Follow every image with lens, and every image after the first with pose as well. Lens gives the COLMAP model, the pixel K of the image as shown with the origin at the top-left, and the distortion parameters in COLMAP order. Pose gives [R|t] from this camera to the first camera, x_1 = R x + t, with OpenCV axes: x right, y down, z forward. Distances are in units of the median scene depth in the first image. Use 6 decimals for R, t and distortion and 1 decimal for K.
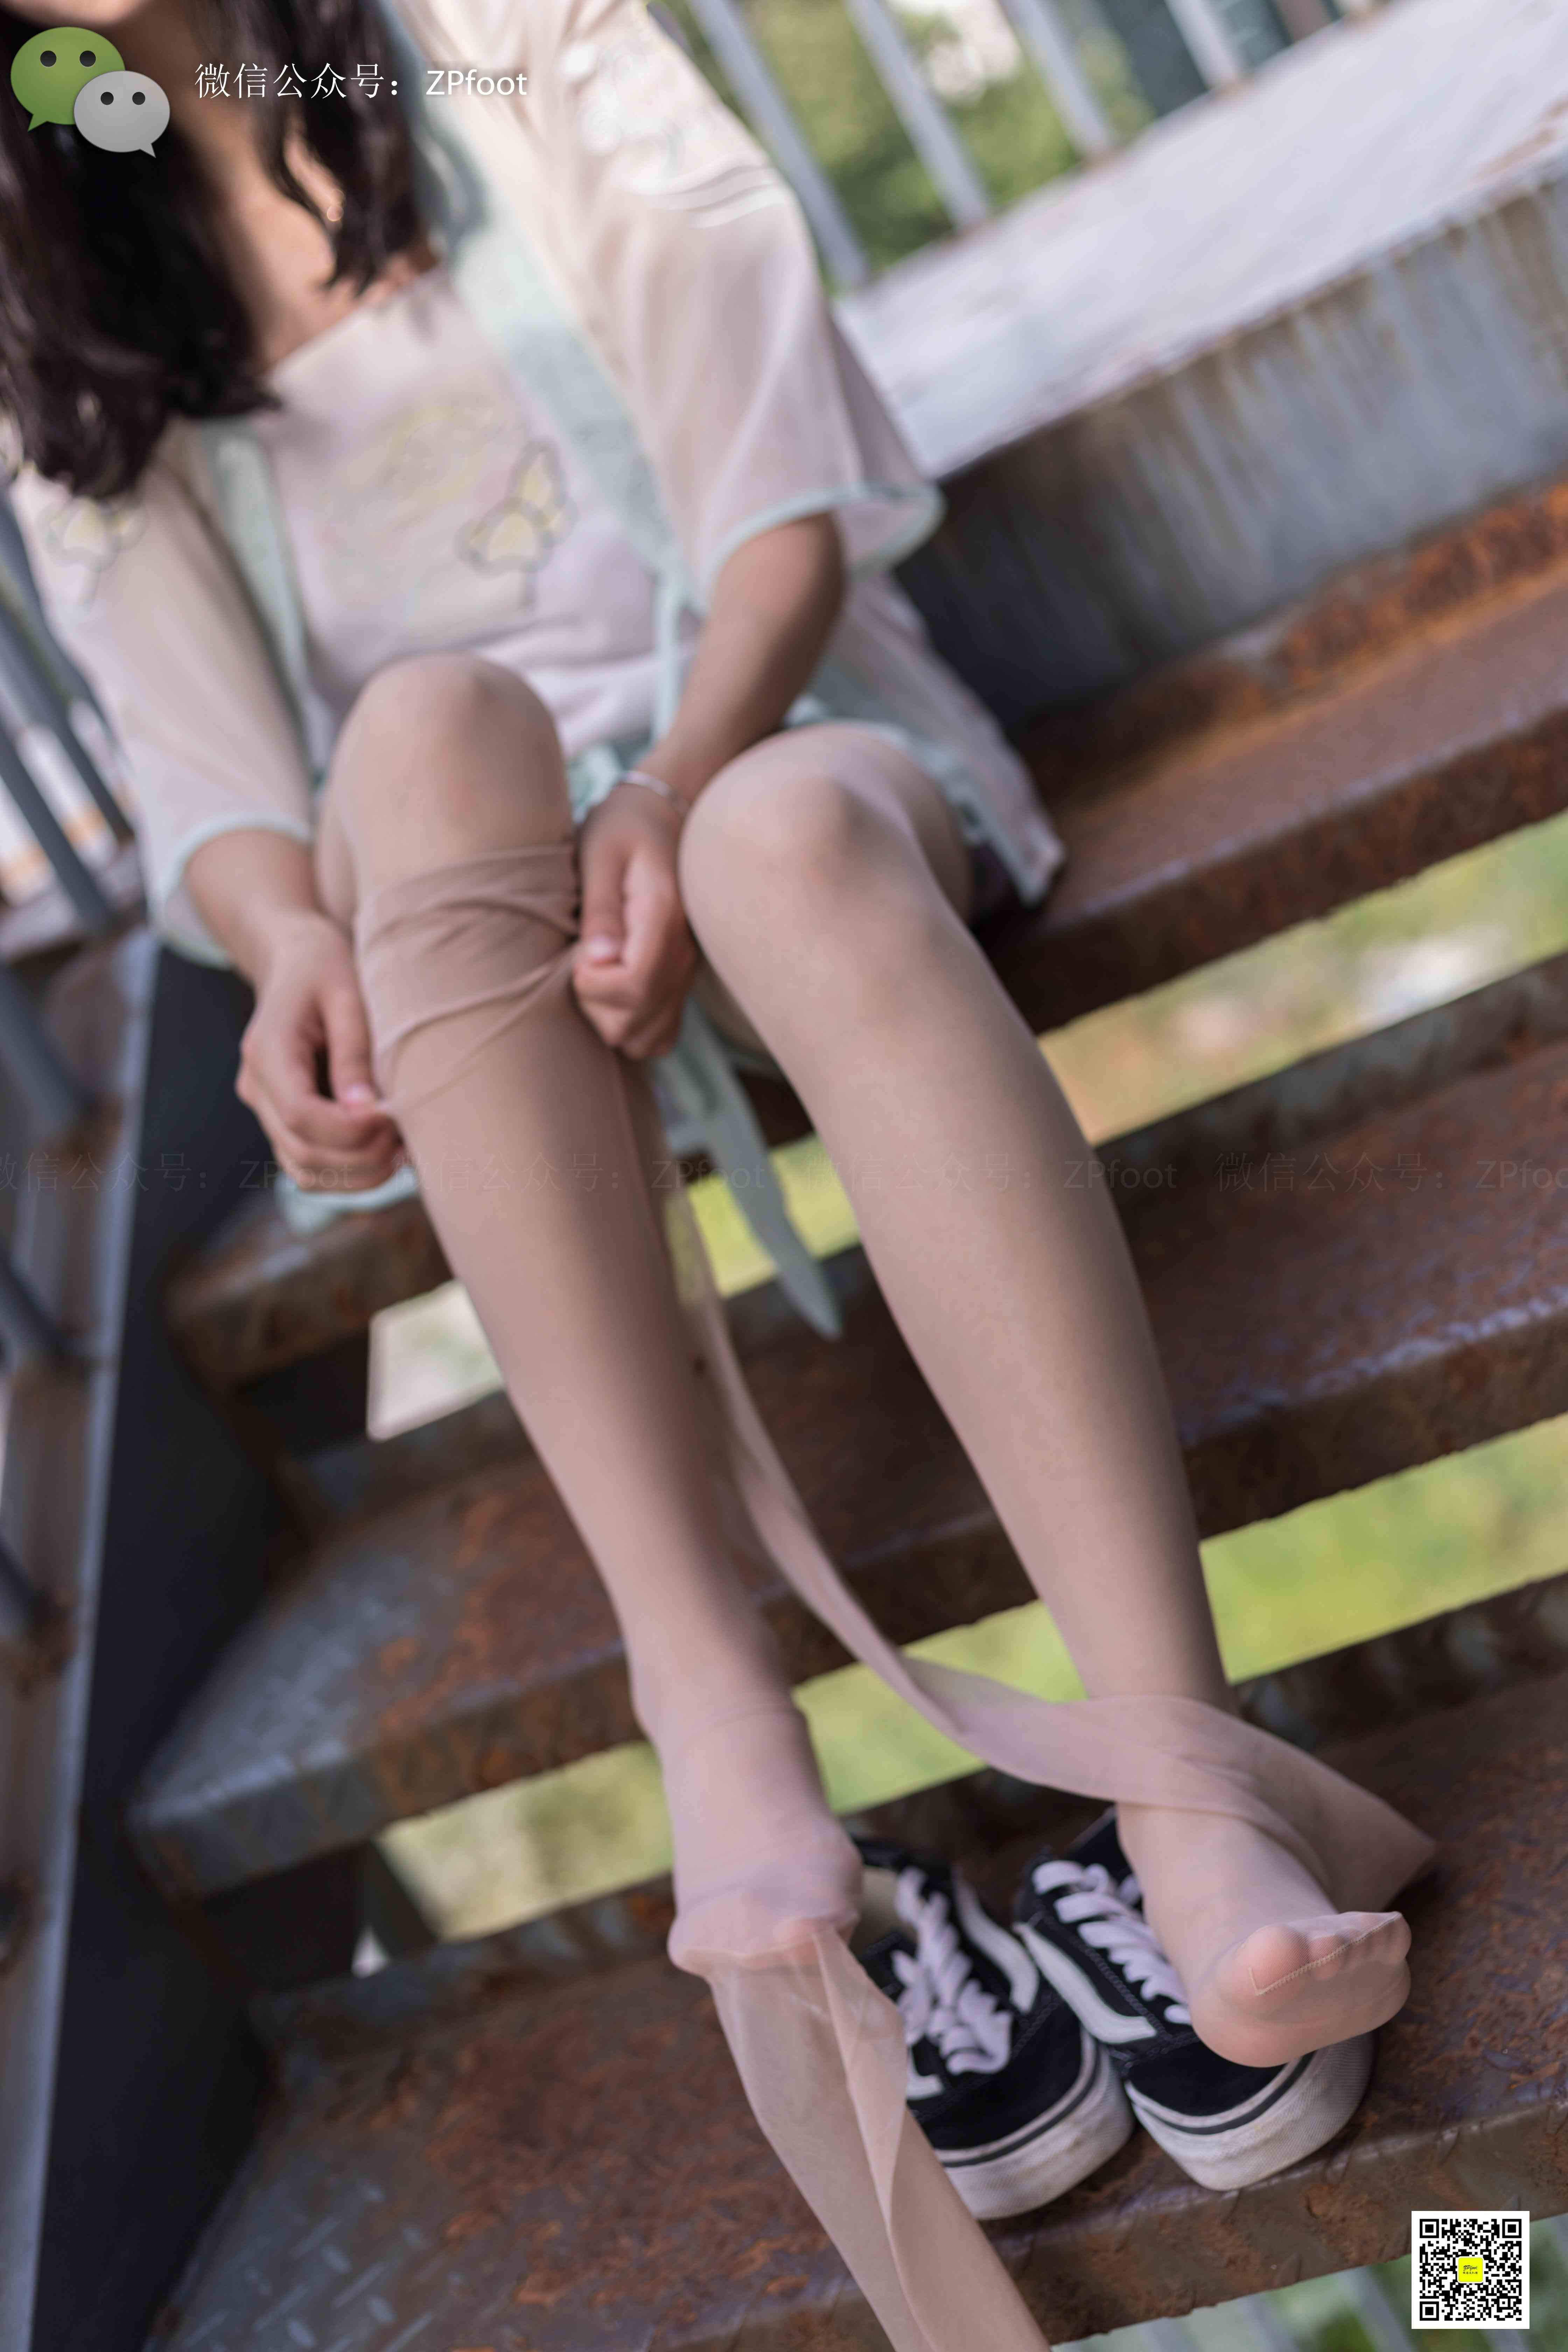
lens RADIAL K [[3444.2, 0, 819.1], [0, 3444.2, 1225.6], [0, 0, 1]] dist [0.013520, 0.045645]
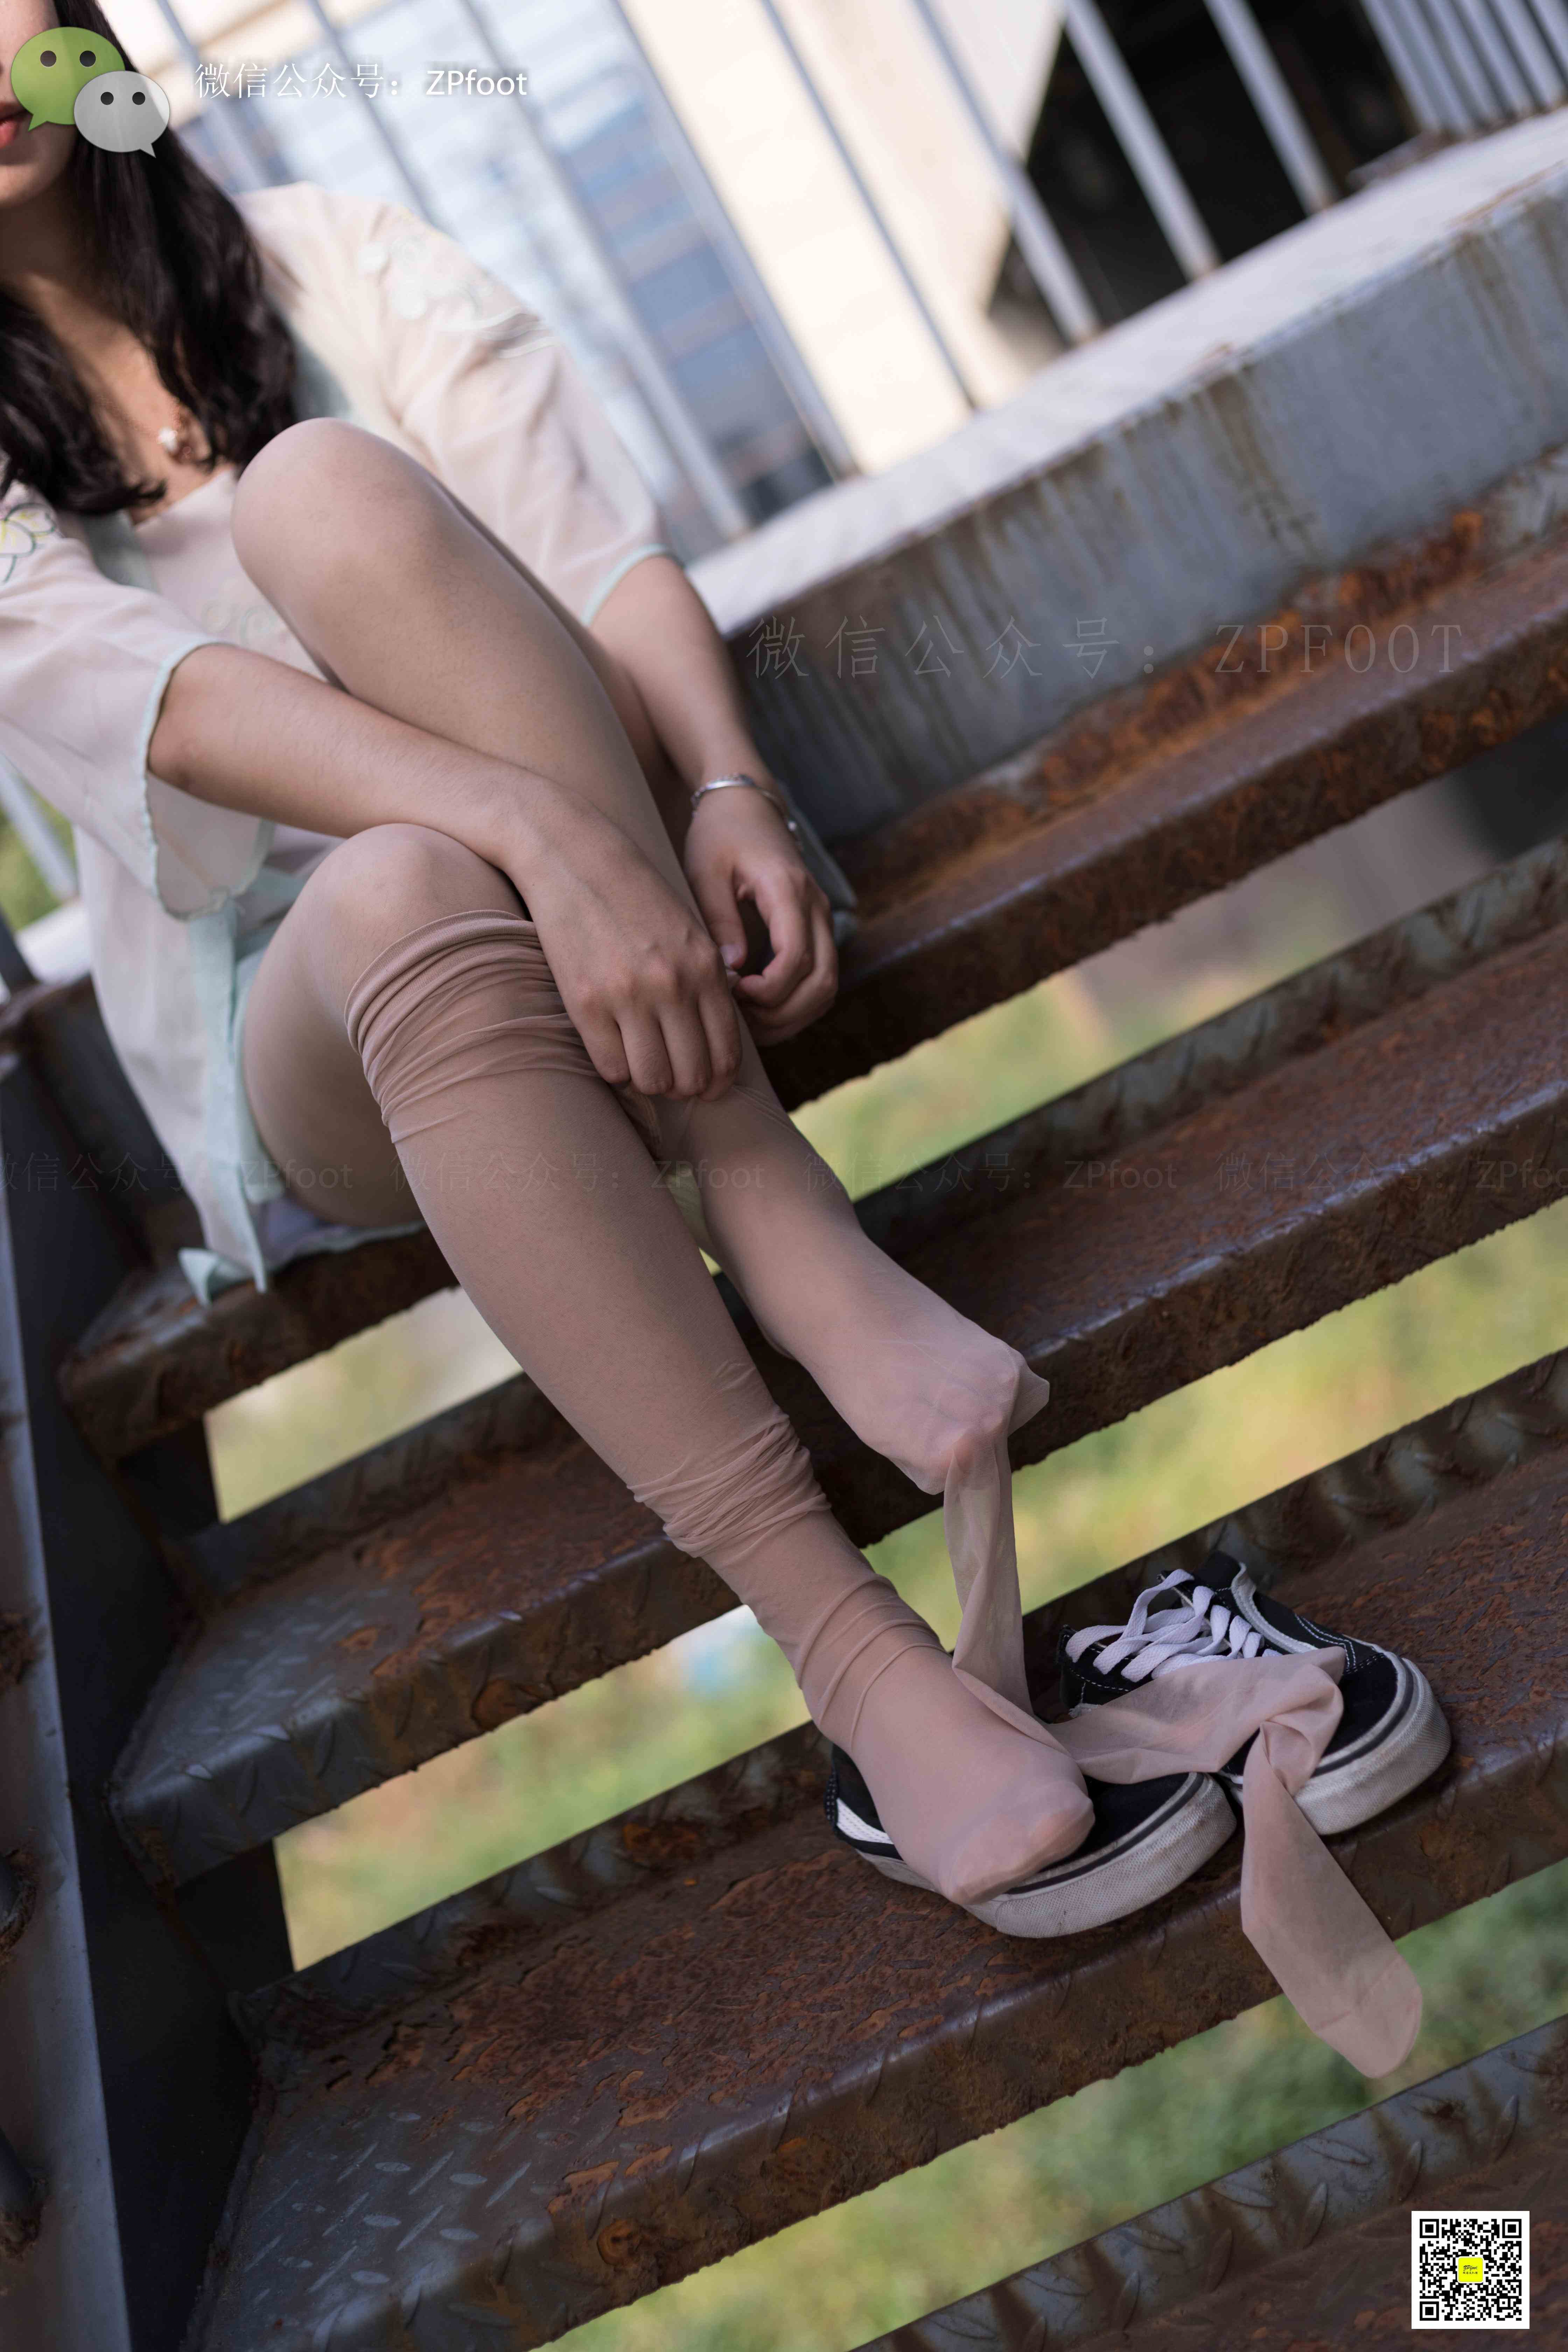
lens RADIAL K [[3454.2, 0, 784.0], [0, 3454.2, 1176.0], [0, 0, 1]] dist [0.008104, 0.068640]
pose [[0.976499, -0.027925, 0.213703, -0.223044], [0.074494, 0.974188, -0.213093, 0.227781], [-0.202237, 0.224005, 0.953374, -0.050833]]
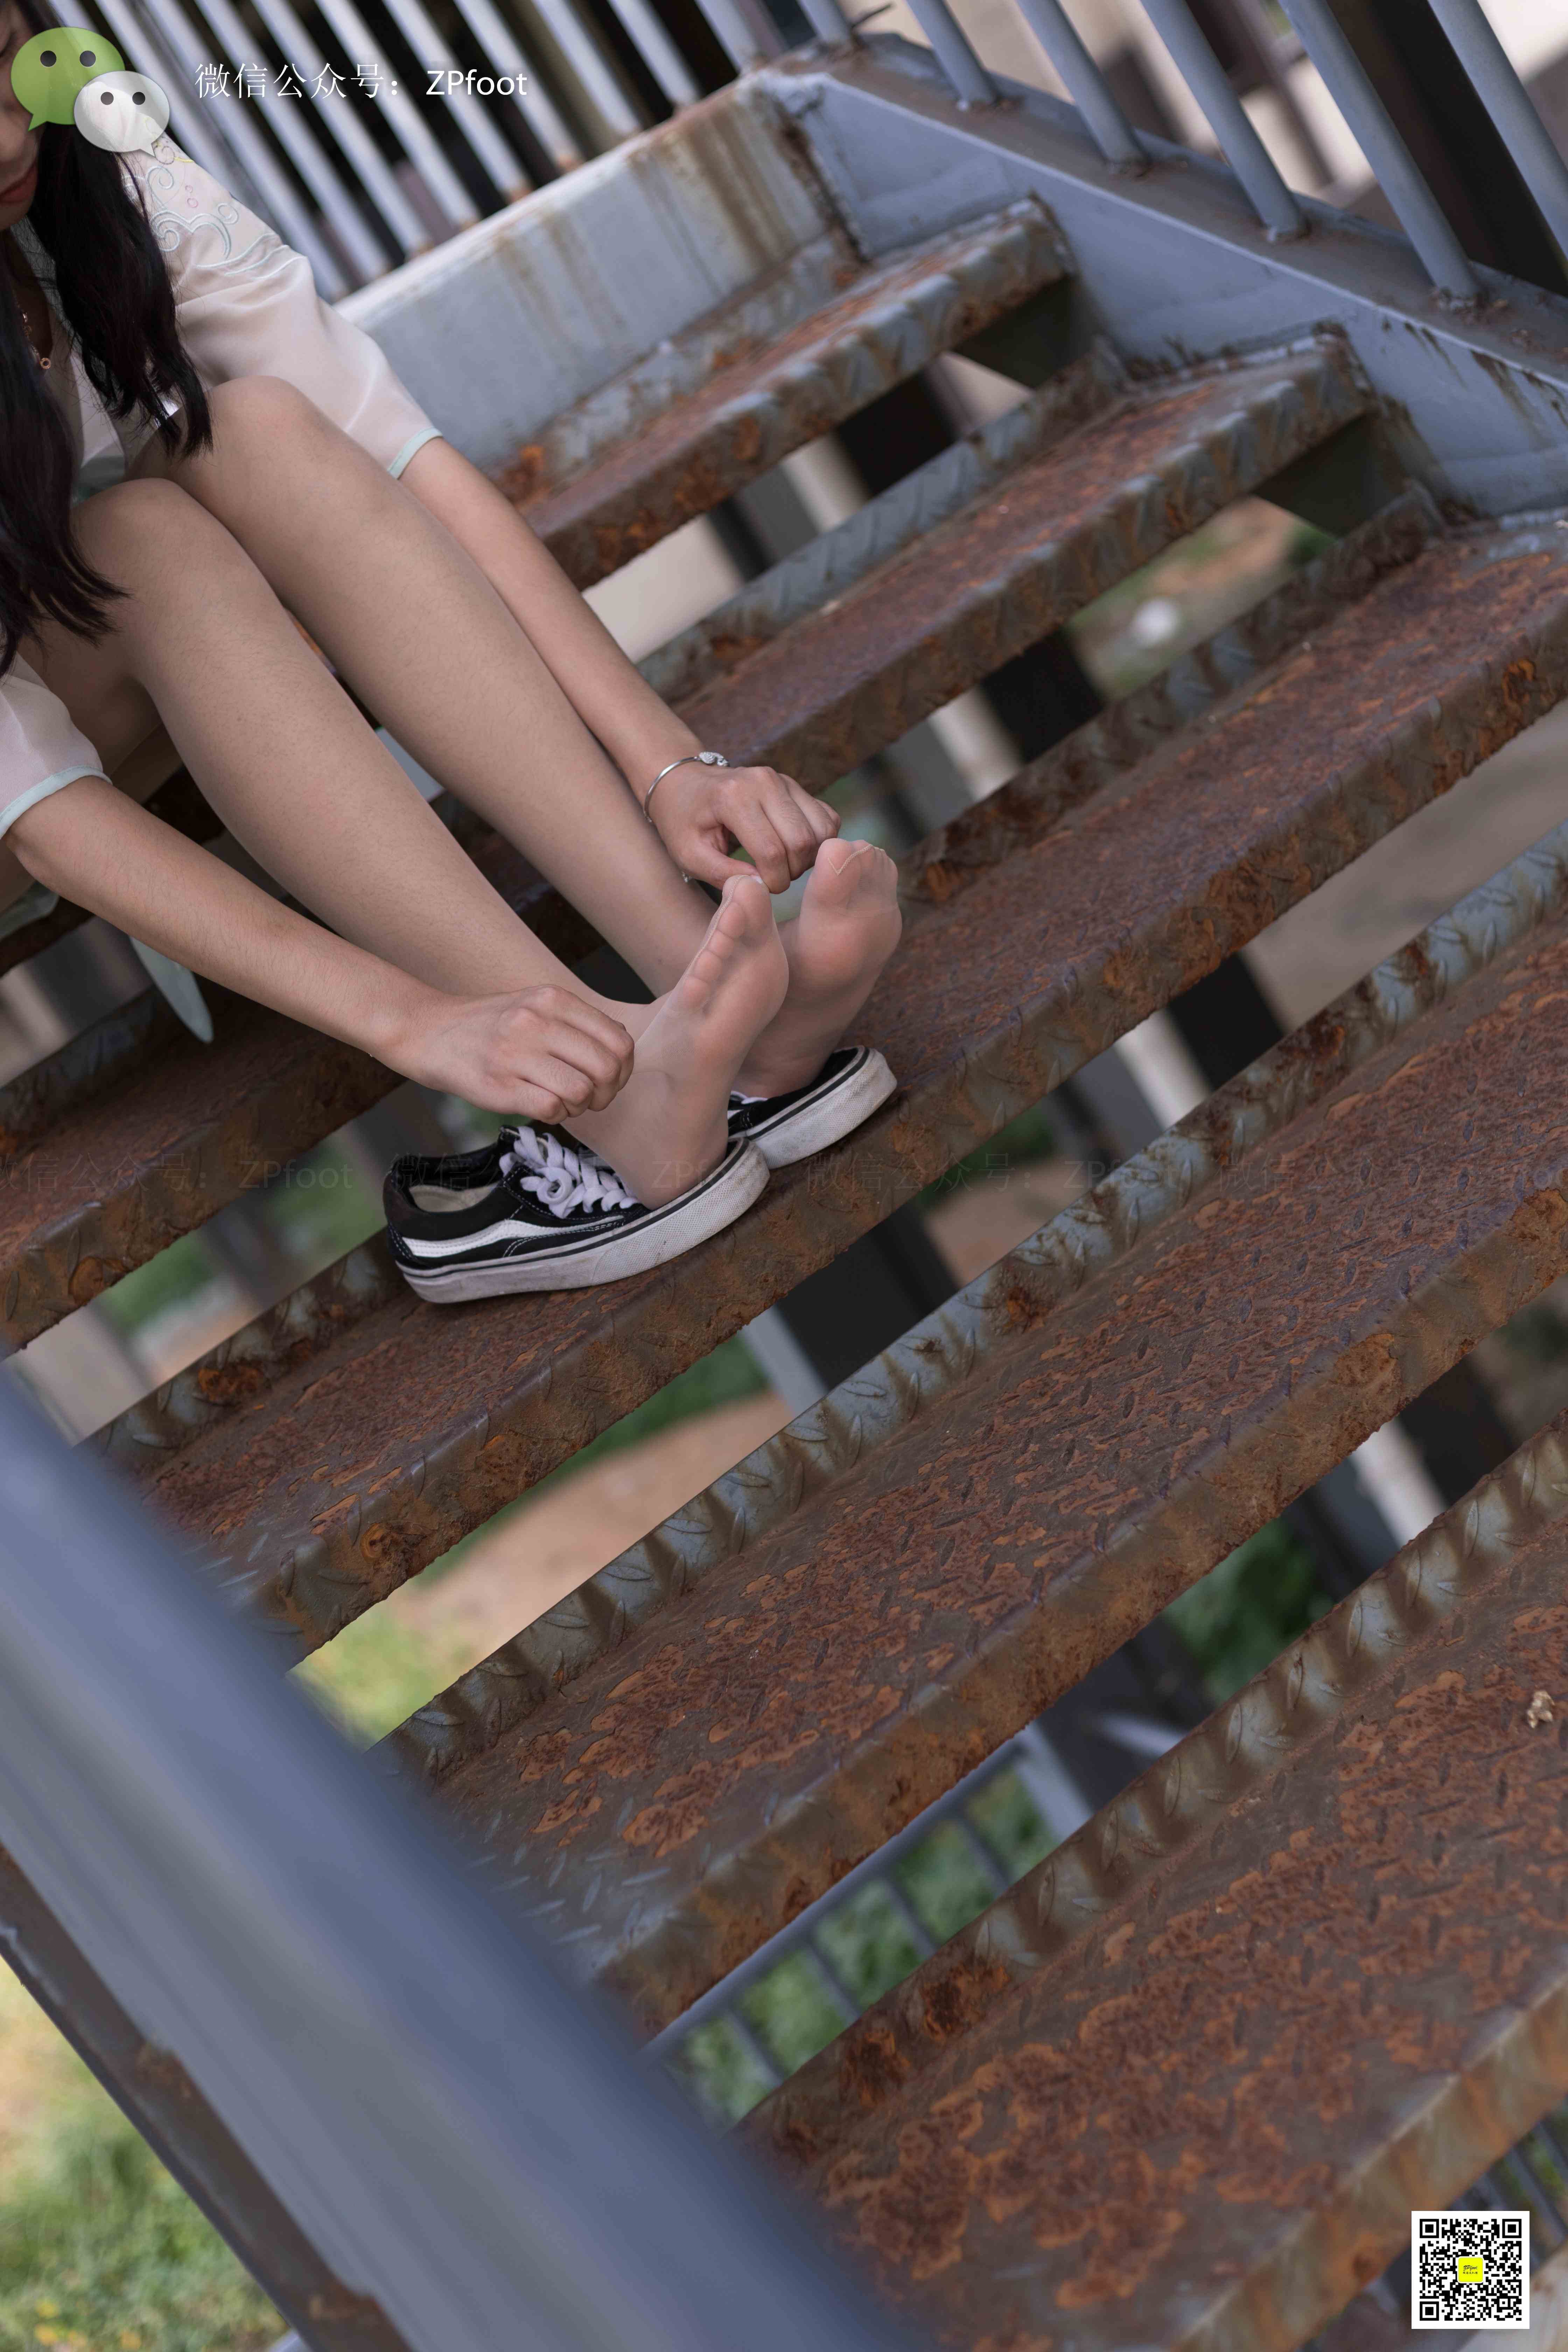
lens RADIAL K [[3422.9, 0, 784.0], [0, 3422.9, 1176.0], [0, 0, 1]] dist [0.001870, 0.062050]
pose [[0.782244, -0.102214, 0.614530, -0.652450], [0.324576, 0.908852, -0.261989, 0.528007], [-0.531738, 0.404401, 0.744120, -0.090267]]
